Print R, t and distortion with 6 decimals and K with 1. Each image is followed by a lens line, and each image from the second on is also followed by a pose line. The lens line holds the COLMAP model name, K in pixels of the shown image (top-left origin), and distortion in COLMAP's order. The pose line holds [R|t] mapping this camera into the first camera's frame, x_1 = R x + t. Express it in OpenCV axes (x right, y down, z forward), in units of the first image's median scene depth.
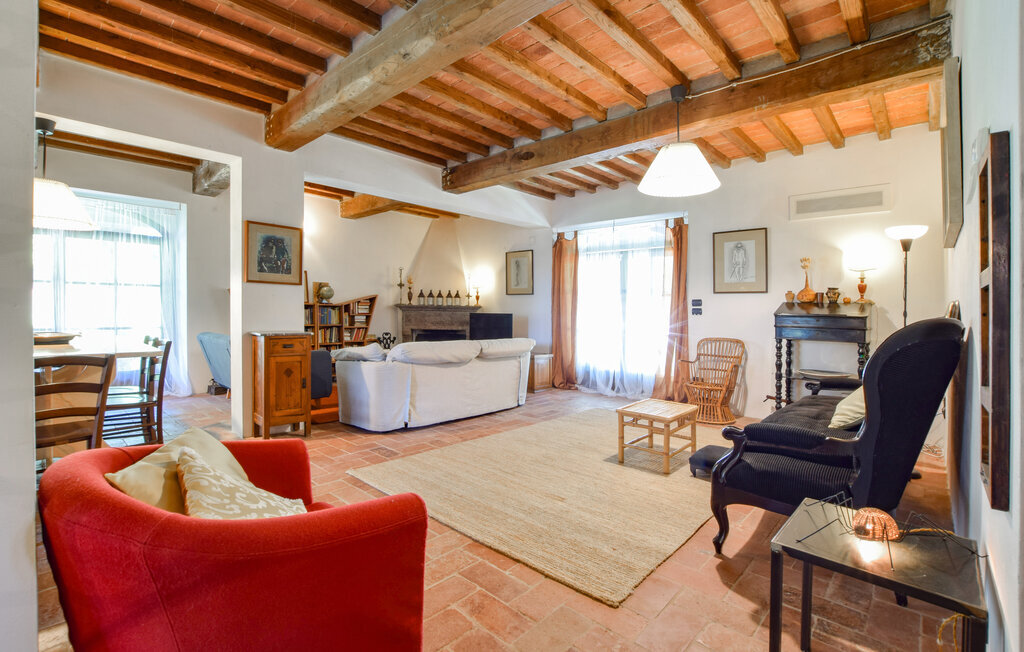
lens RADIAL K [[465.8, 0, 516.5], [0, 465.8, 311.3], [0, 0, 1]] dist [-0.026826, -0.000002]
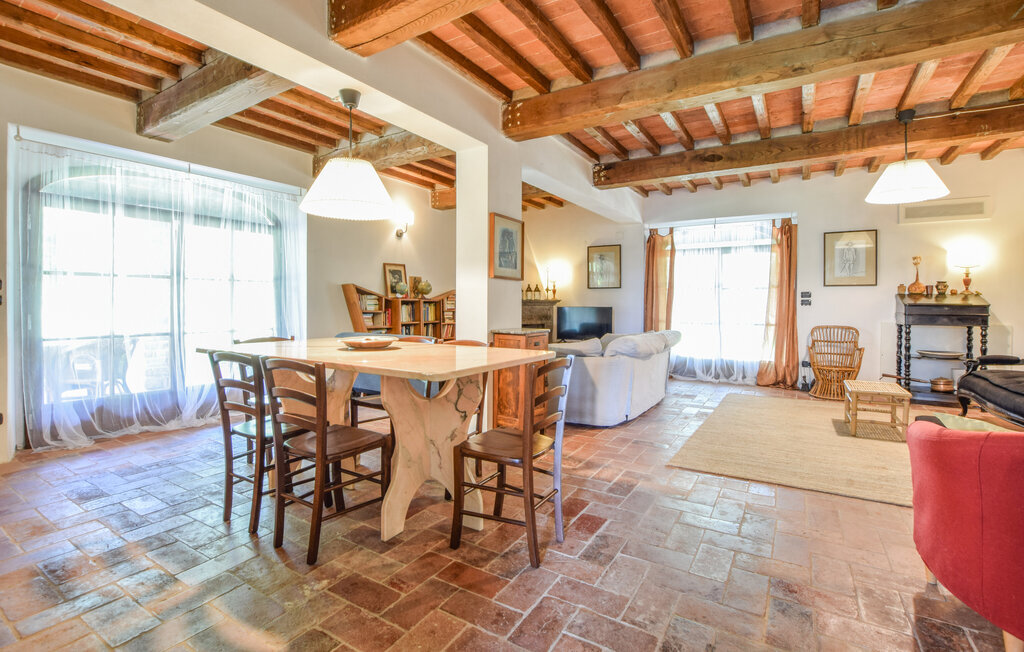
lens RADIAL K [[471.9, 0, 525.0], [0, 471.9, 307.5], [0, 0, 1]] dist [-0.020885, 0.000658]
pose [[0.979361, -0.015494, 0.201523, -0.541454], [0.013824, 0.999857, 0.009690, -0.008572], [-0.201645, -0.006704, 0.979436, 0.028507]]
